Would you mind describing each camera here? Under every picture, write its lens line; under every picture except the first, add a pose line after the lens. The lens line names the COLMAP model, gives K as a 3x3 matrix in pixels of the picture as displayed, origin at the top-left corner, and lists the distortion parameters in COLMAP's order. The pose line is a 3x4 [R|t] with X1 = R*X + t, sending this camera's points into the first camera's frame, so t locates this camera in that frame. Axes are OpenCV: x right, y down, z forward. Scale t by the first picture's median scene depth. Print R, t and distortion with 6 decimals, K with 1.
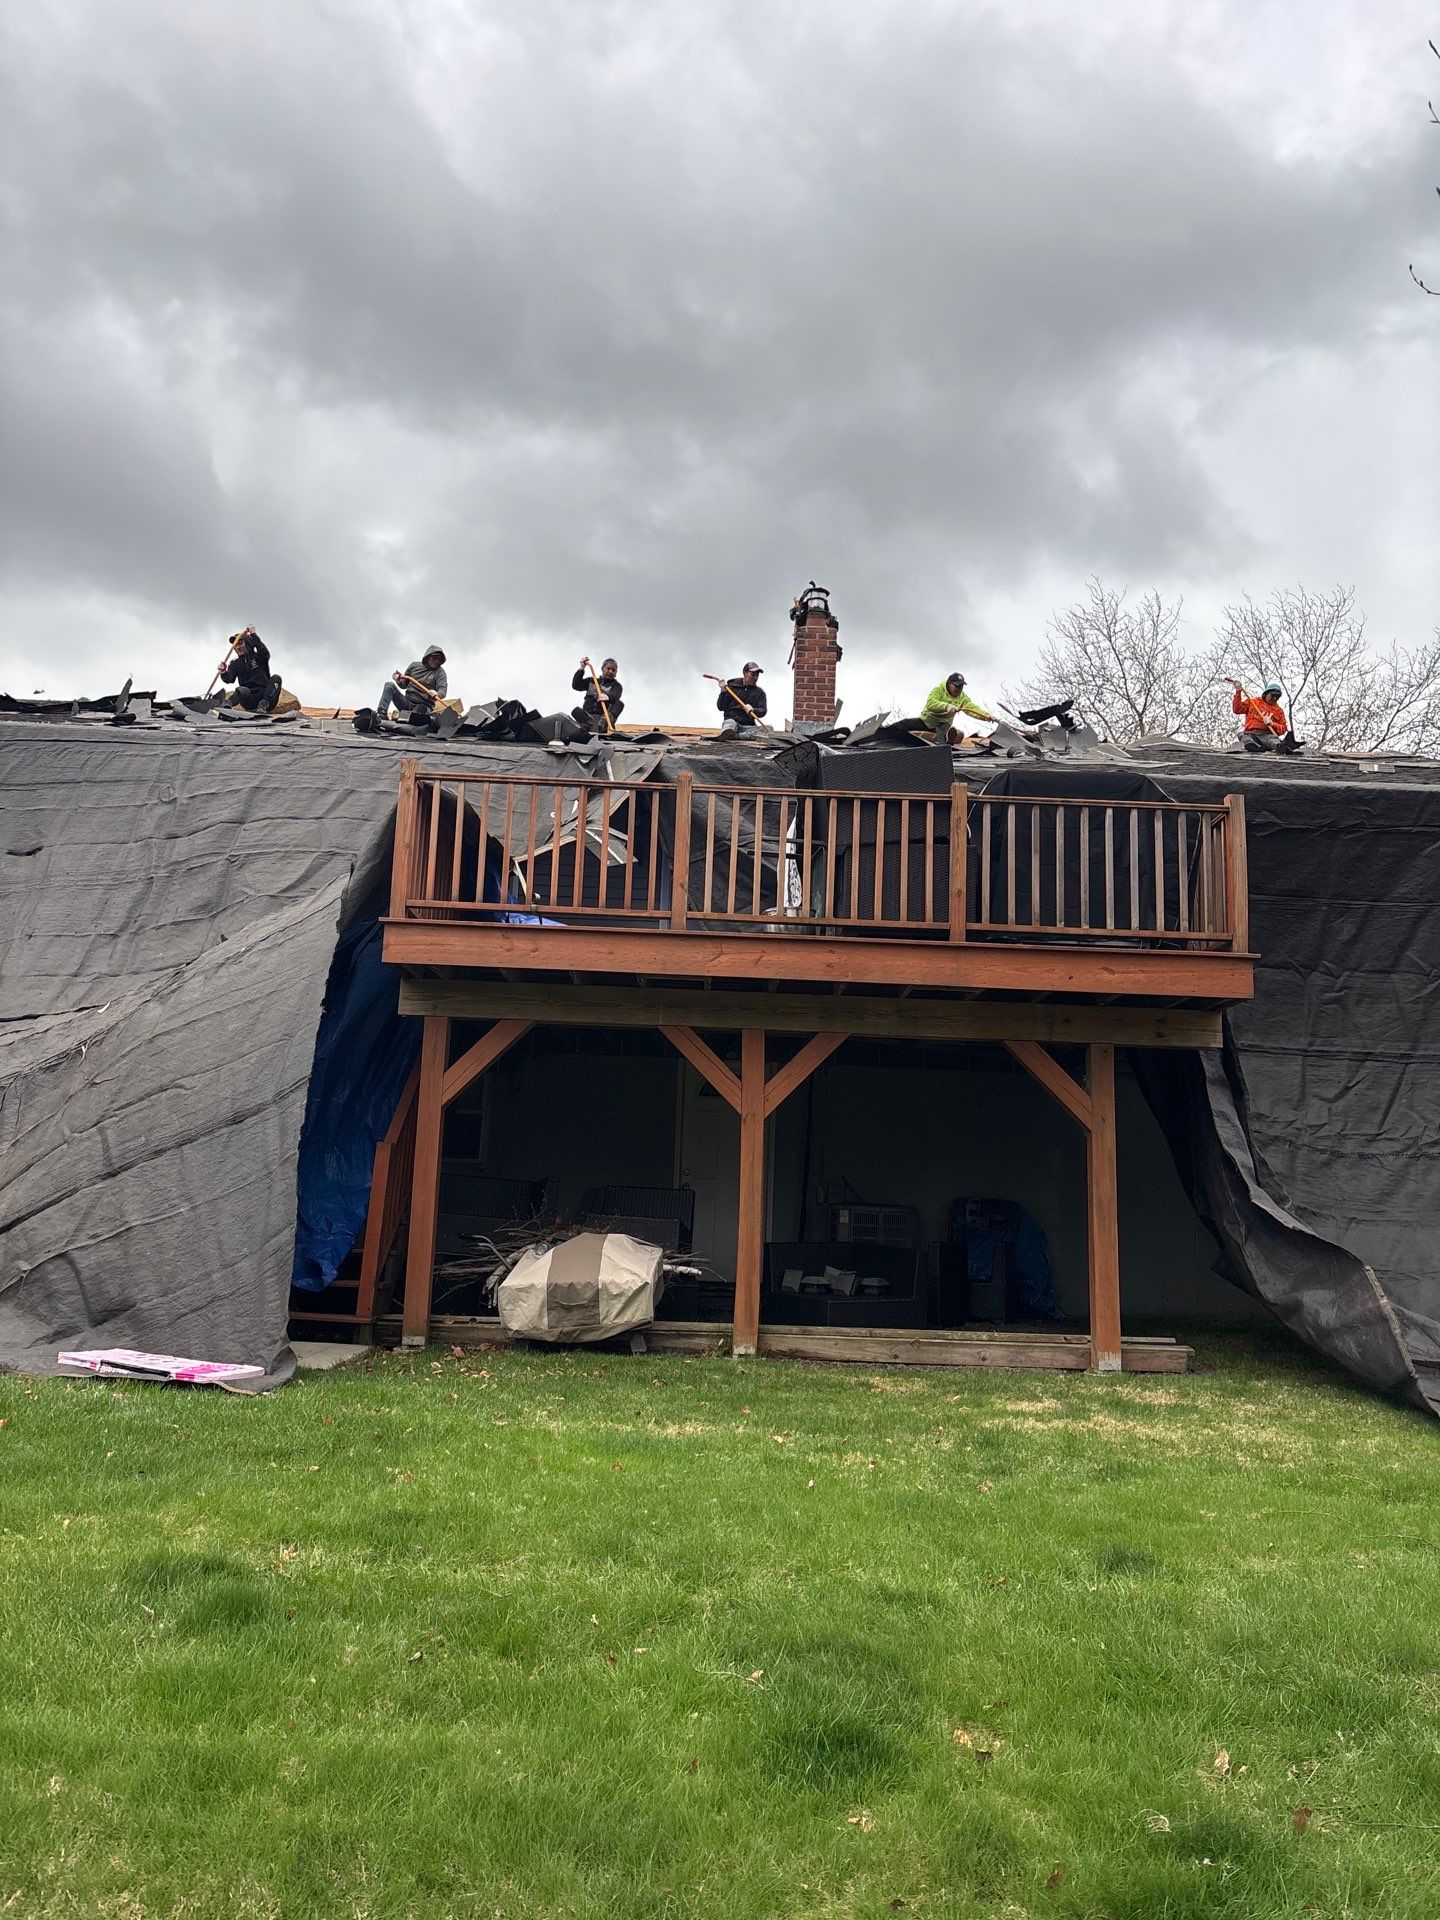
lens RADIAL K [[1399.9, 0, 727.1], [0, 1399.9, 977.7], [0, 0, 1]] dist [0.046096, -0.054947]
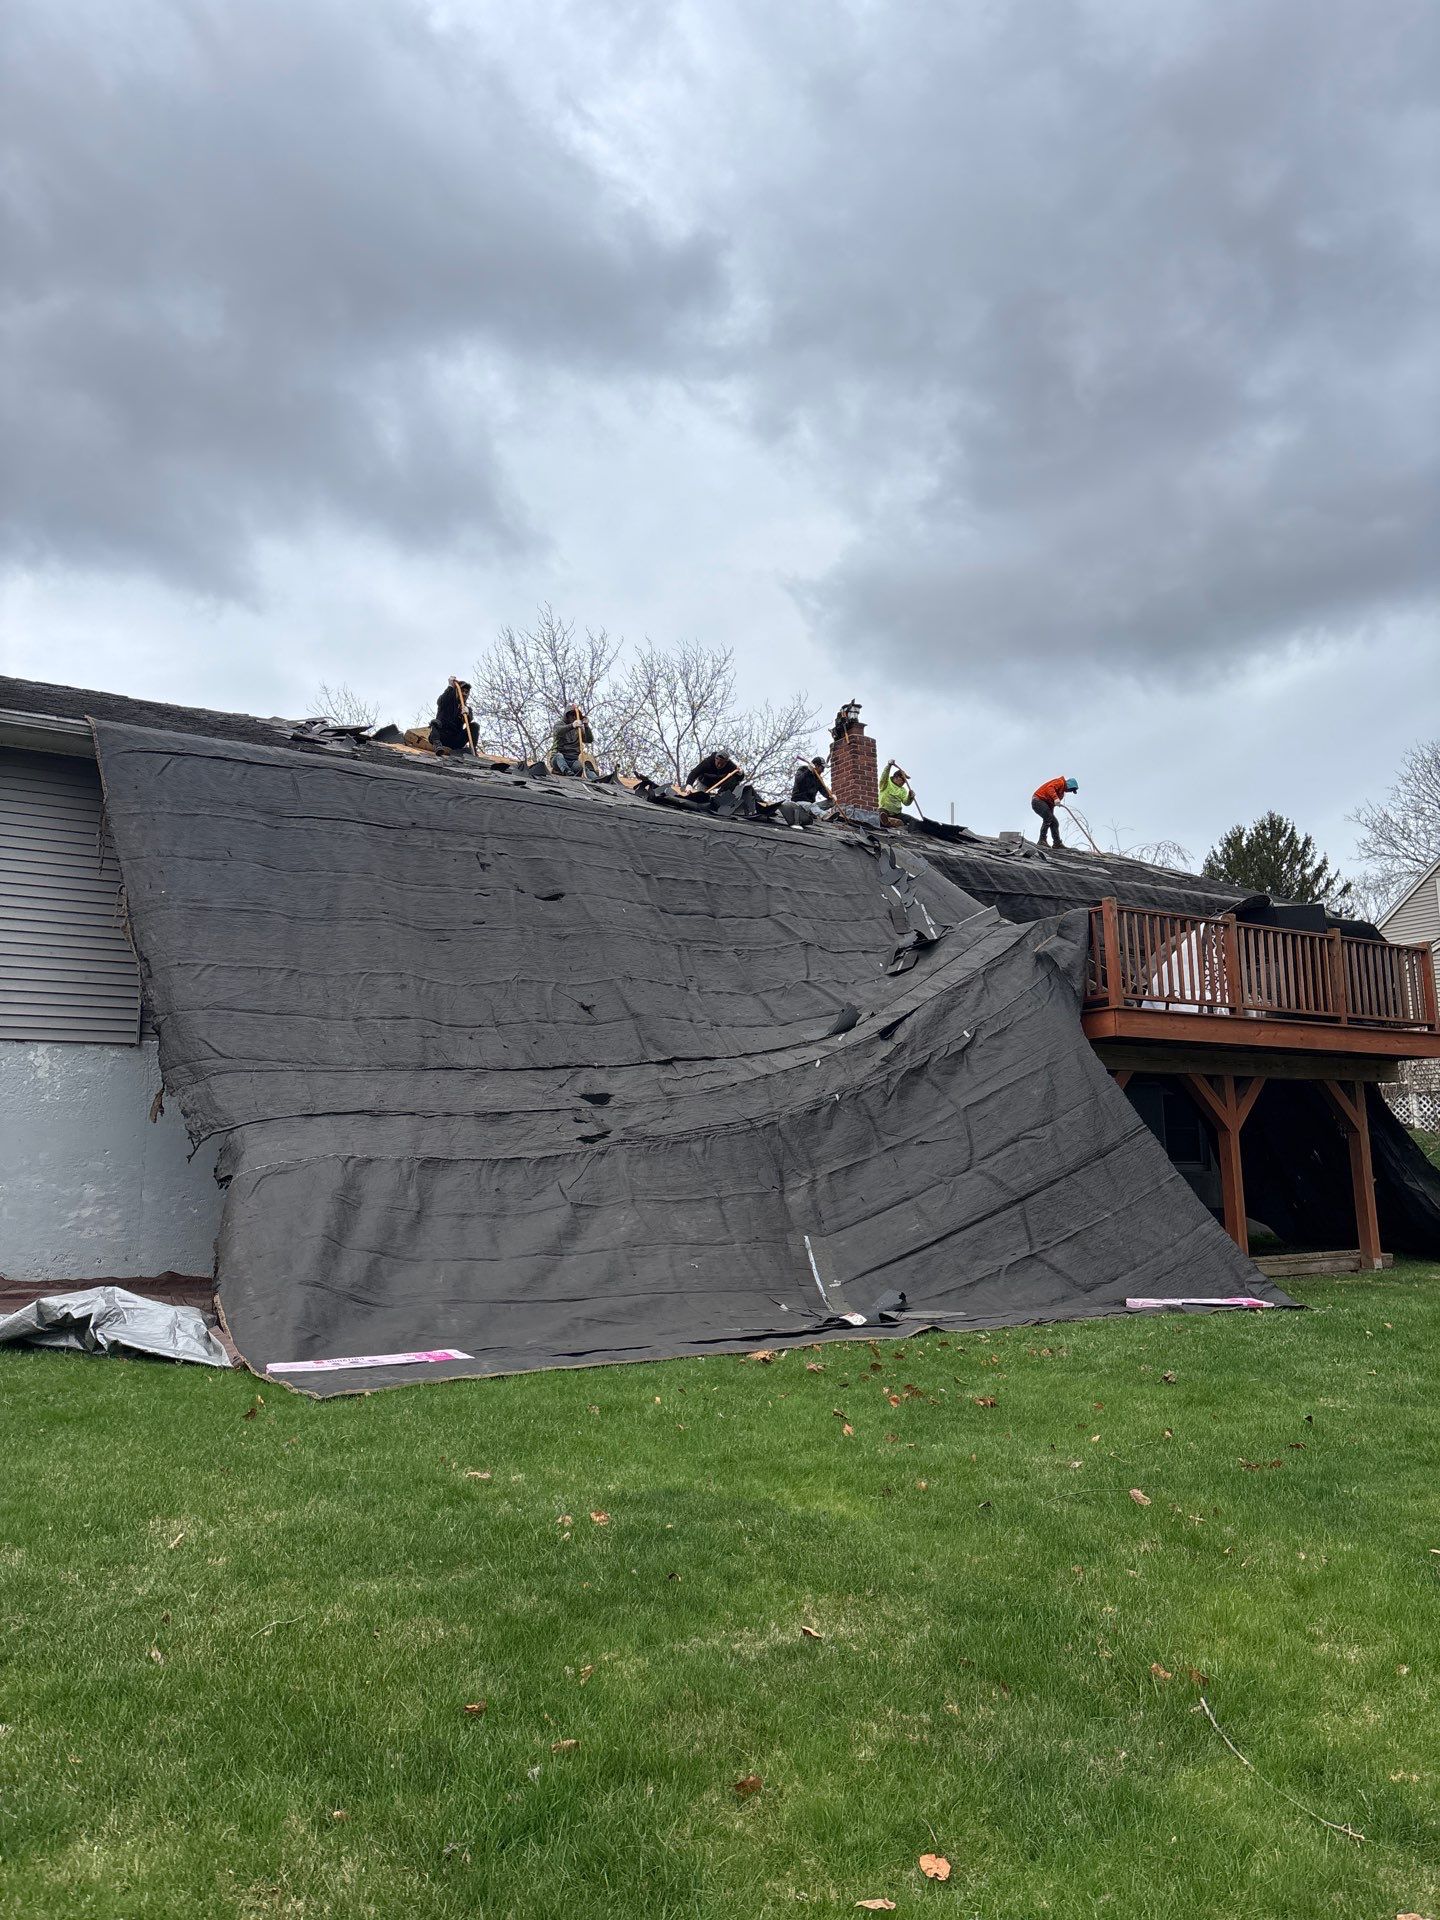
lens RADIAL K [[1446.3, 0, 720.0], [0, 1446.3, 960.0], [0, 0, 1]] dist [0.049846, -0.050948]
pose [[0.843467, 0.030699, 0.536303, -1.362593], [-0.037437, 0.999298, 0.001676, -0.074852], [-0.535875, -0.021491, 0.844024, -0.086992]]
